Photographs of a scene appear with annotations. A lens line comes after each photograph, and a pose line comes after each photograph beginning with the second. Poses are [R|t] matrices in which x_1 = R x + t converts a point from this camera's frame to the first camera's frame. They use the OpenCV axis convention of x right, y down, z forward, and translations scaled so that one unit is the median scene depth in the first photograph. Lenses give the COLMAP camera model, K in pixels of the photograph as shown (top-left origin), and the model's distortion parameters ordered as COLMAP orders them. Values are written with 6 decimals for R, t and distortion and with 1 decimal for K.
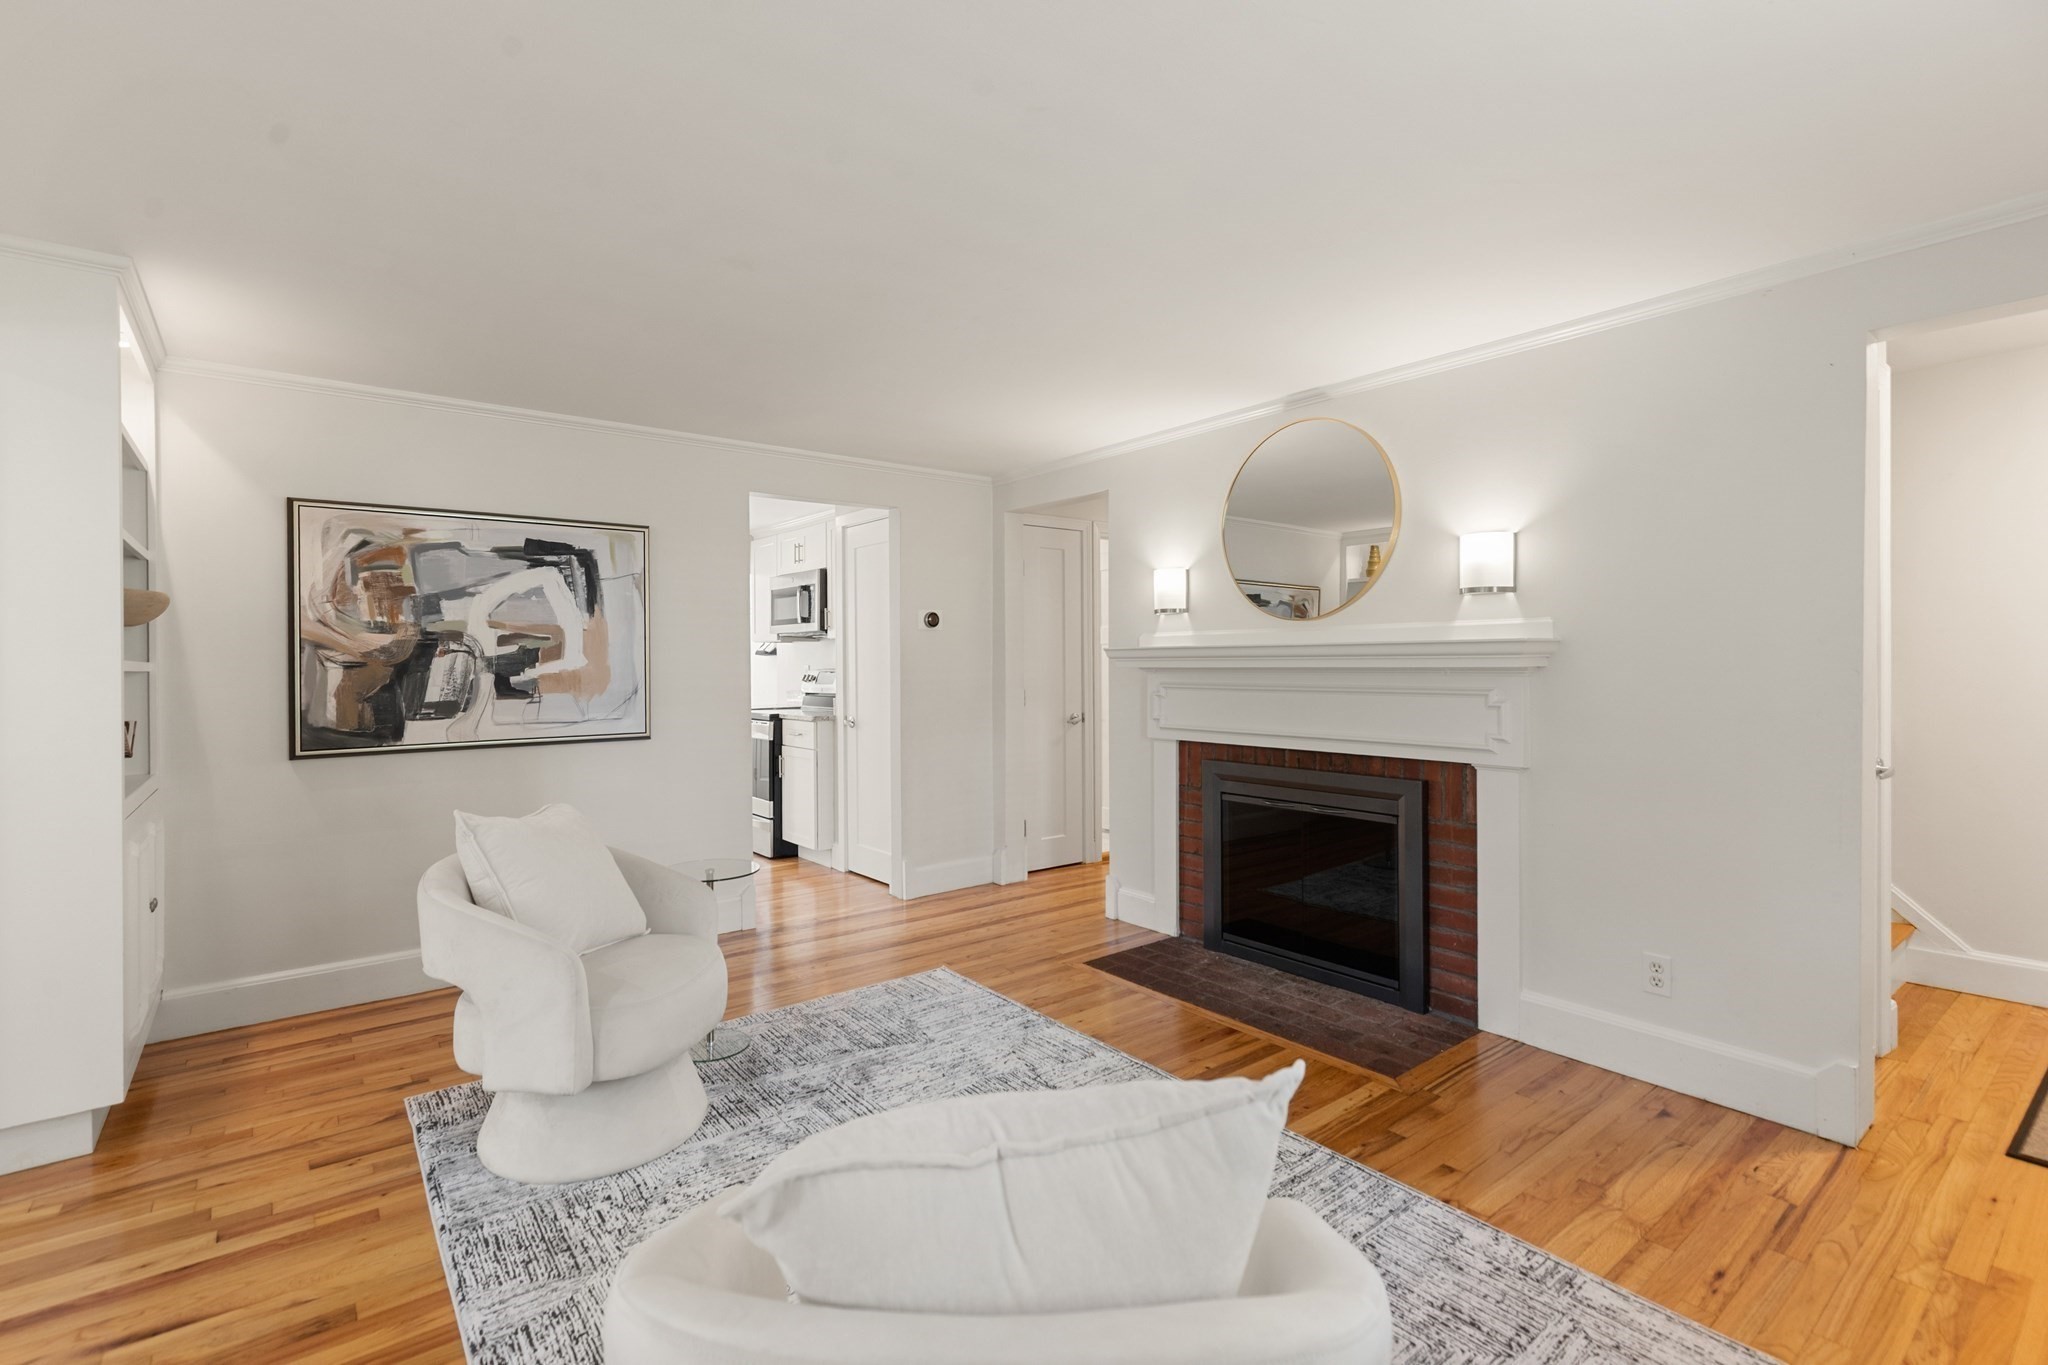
lens RADIAL K [[938.1, 0, 1008.6], [0, 938.1, 660.1], [0, 0, 1]] dist [0.011267, -0.000005]
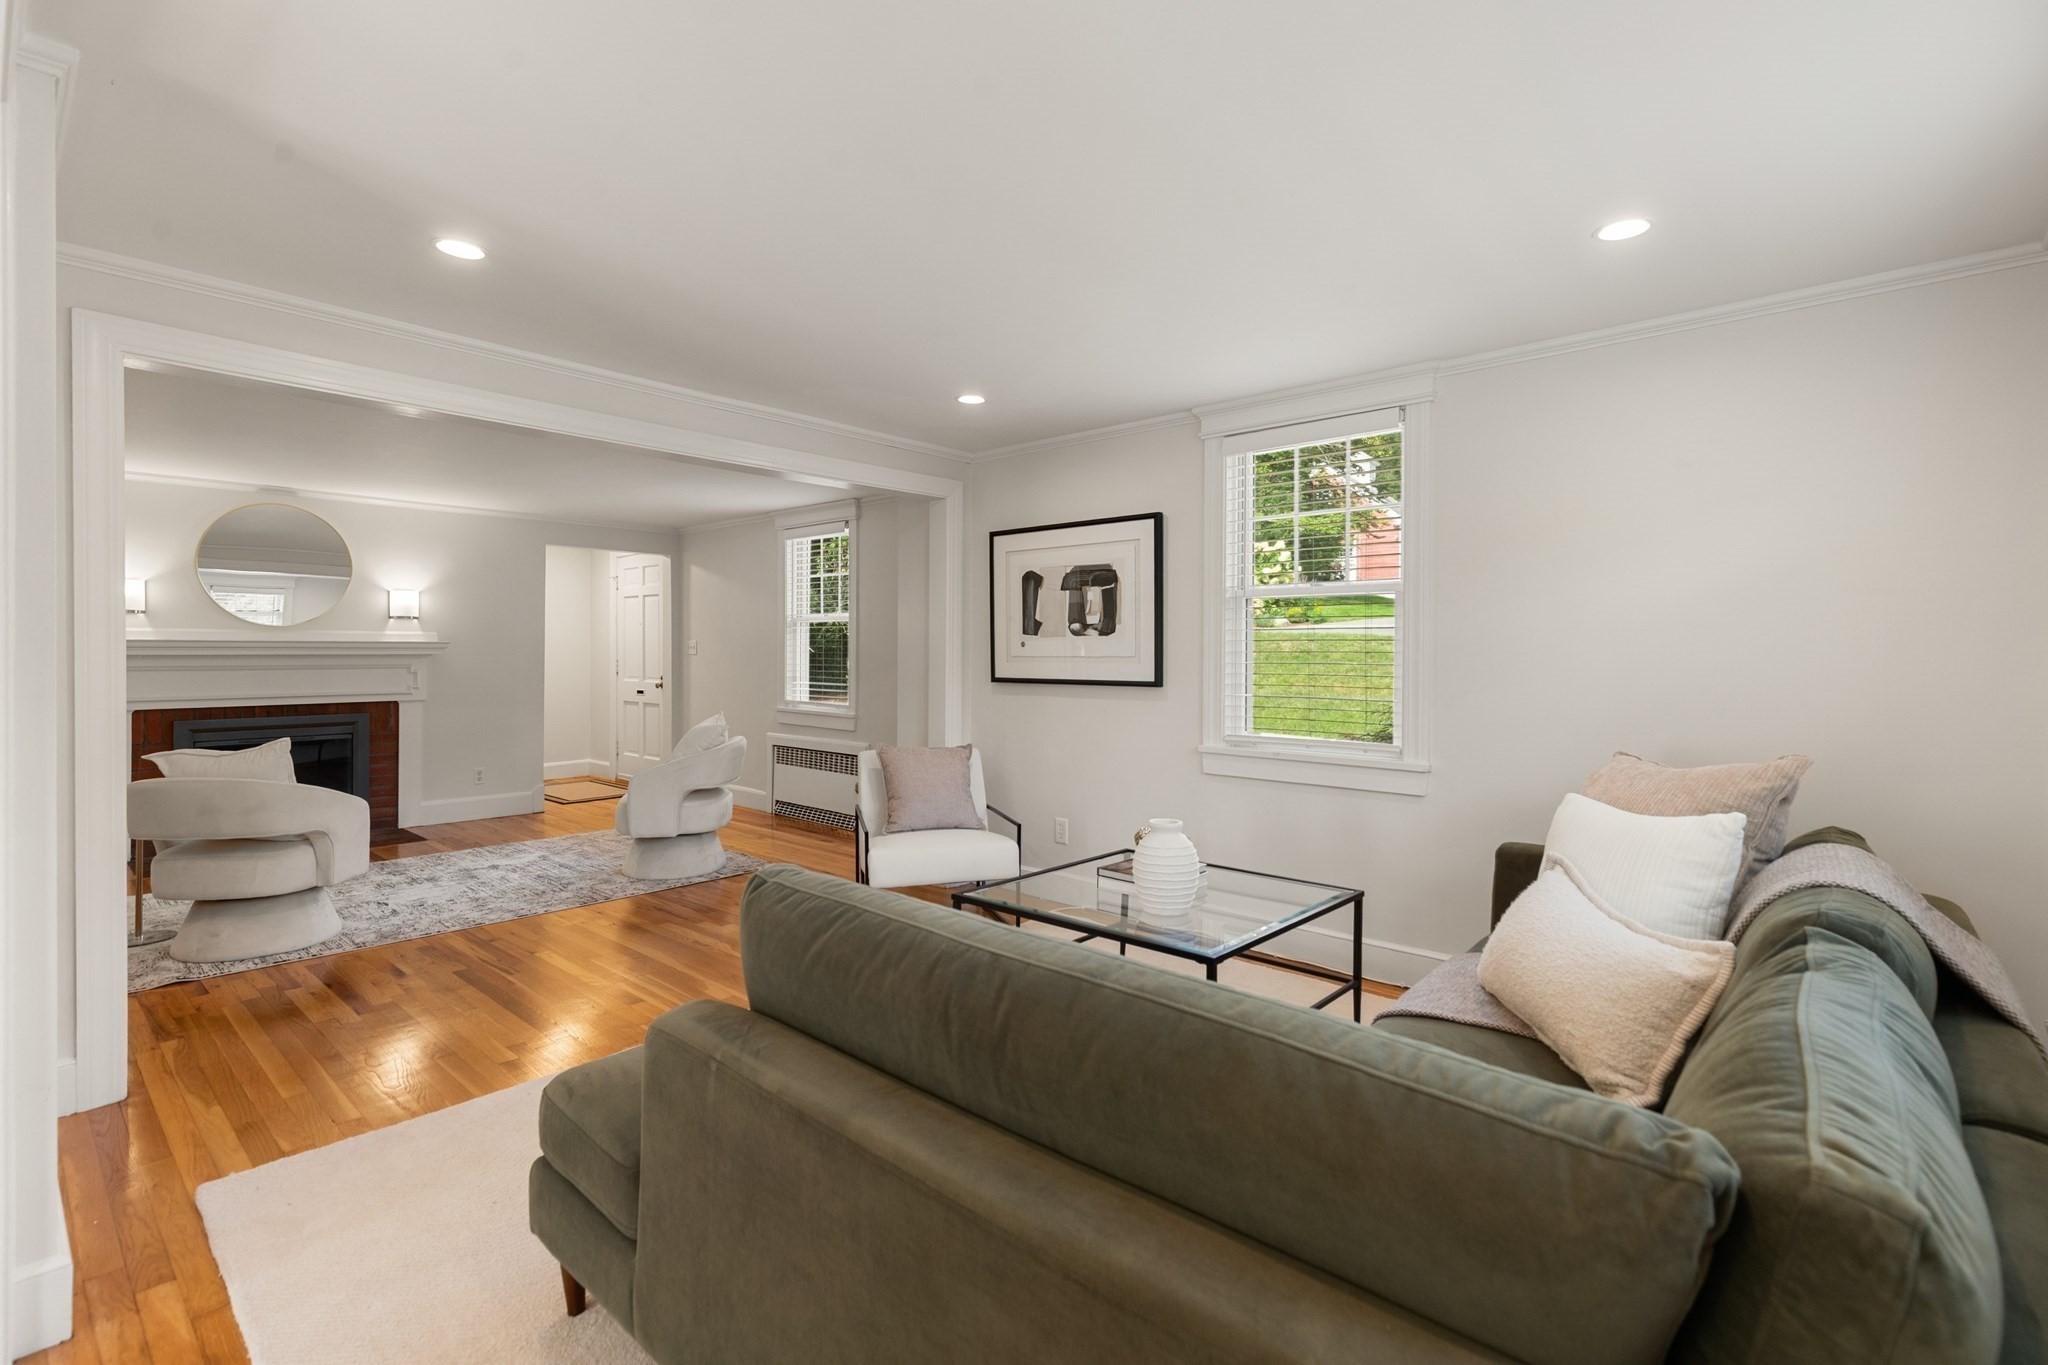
lens RADIAL K [[929.0, 0, 1022.9], [0, 929.0, 657.5], [0, 0, 1]] dist [0.010078, -0.000631]
pose [[-0.177007, -0.001417, 0.984208, -1.456066], [-0.003212, 0.999994, 0.000862, 0.006856], [-0.984204, -0.003009, -0.177011, 0.009116]]
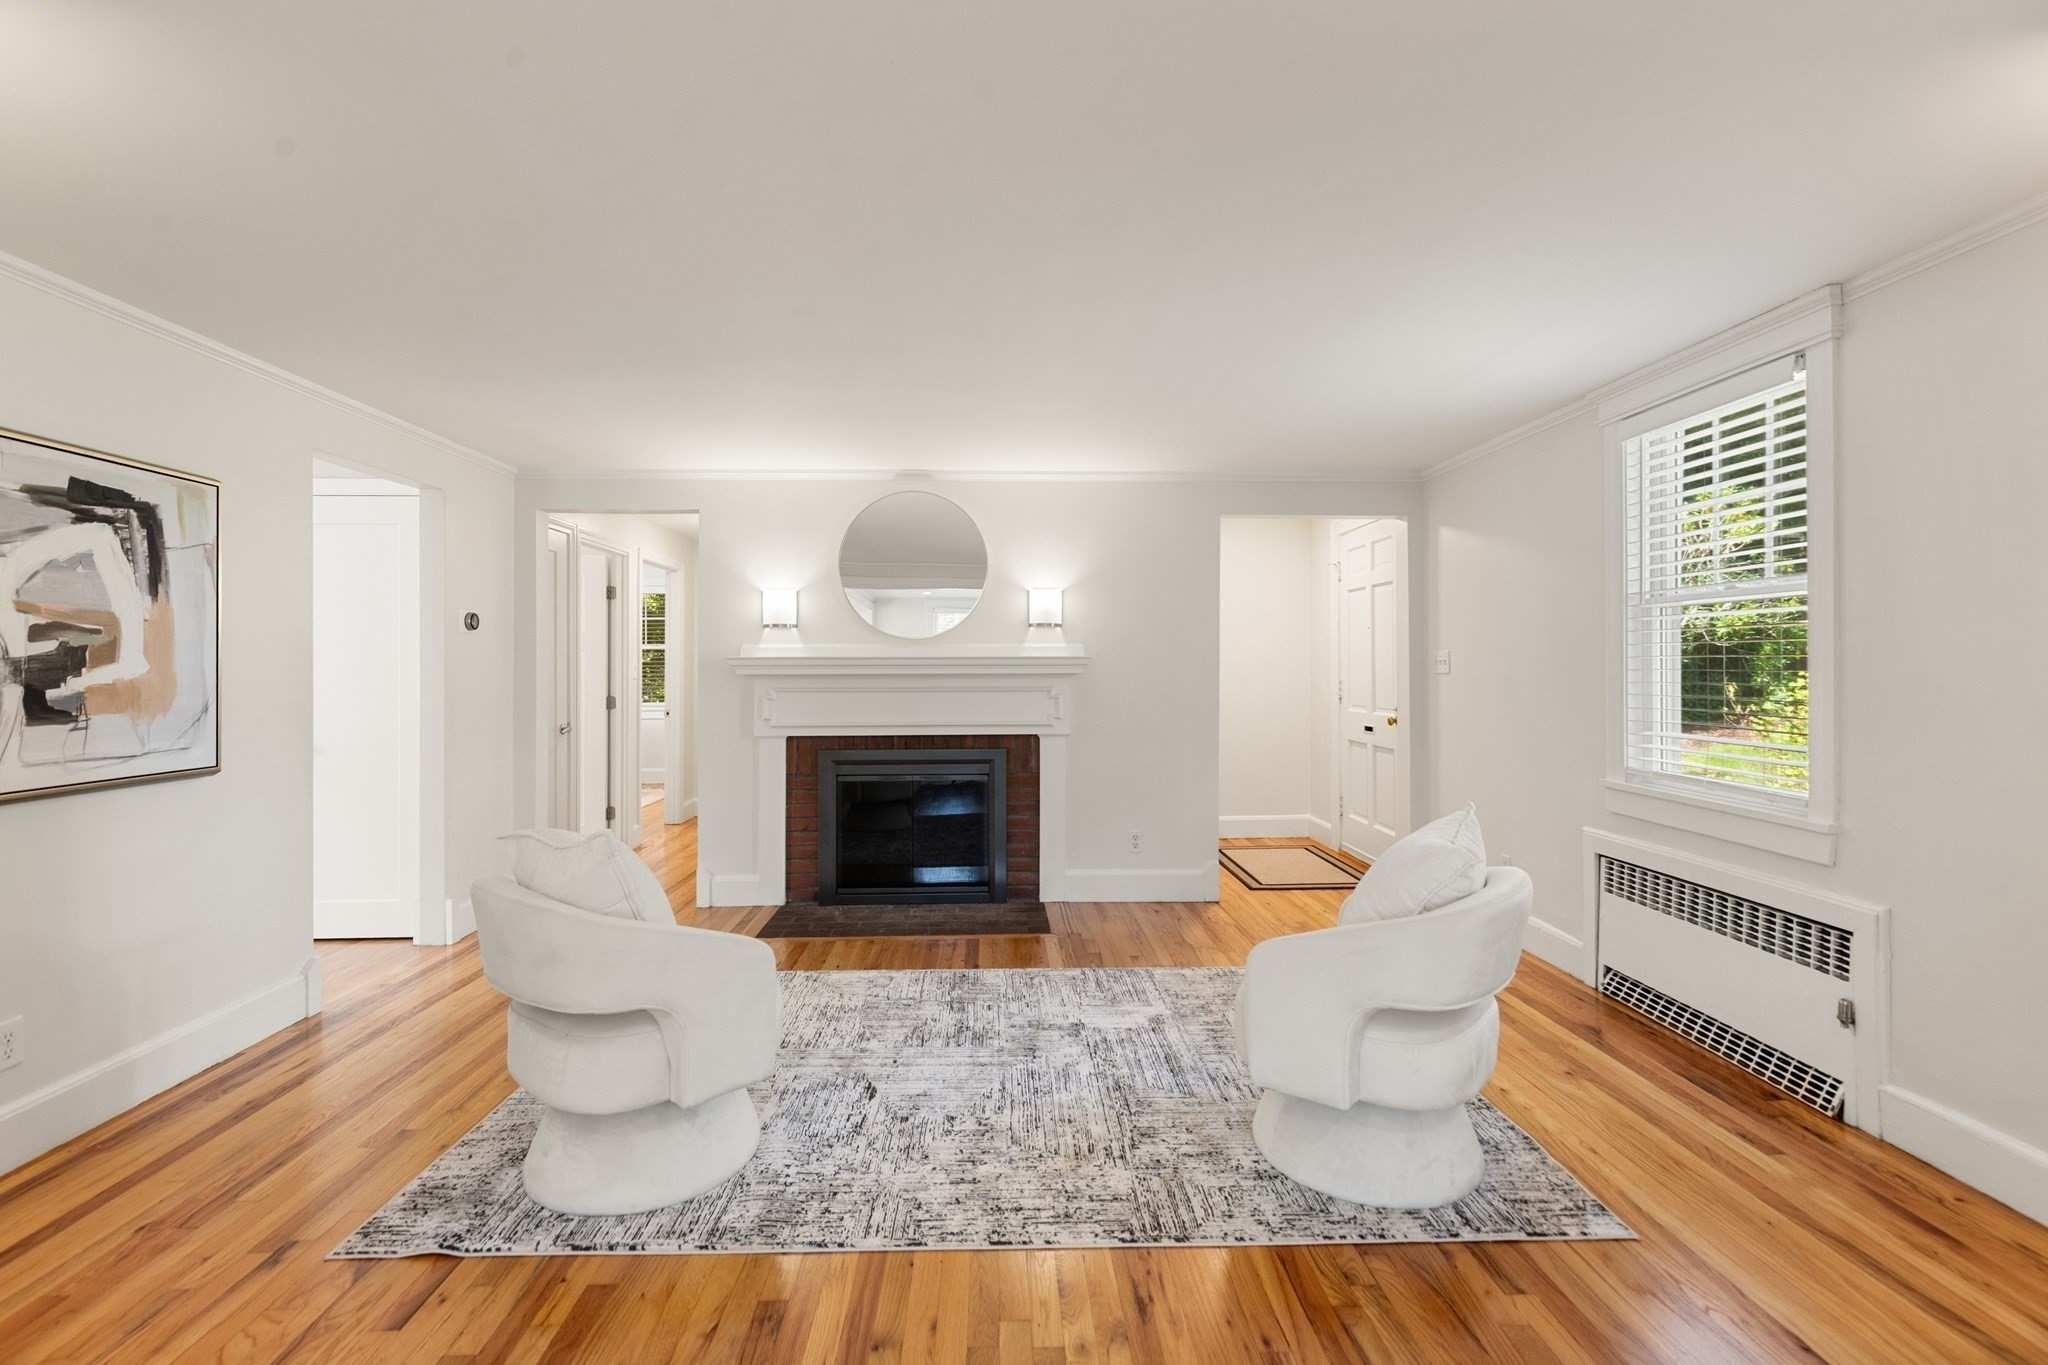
lens RADIAL K [[929.0, 0, 1022.9], [0, 929.0, 657.5], [0, 0, 1]] dist [0.010078, -0.000631]
pose [[0.585414, 0.013211, 0.810627, -0.648251], [-0.003385, 0.999898, -0.013851, 0.002157], [-0.810727, 0.005364, 0.585400, 0.088175]]
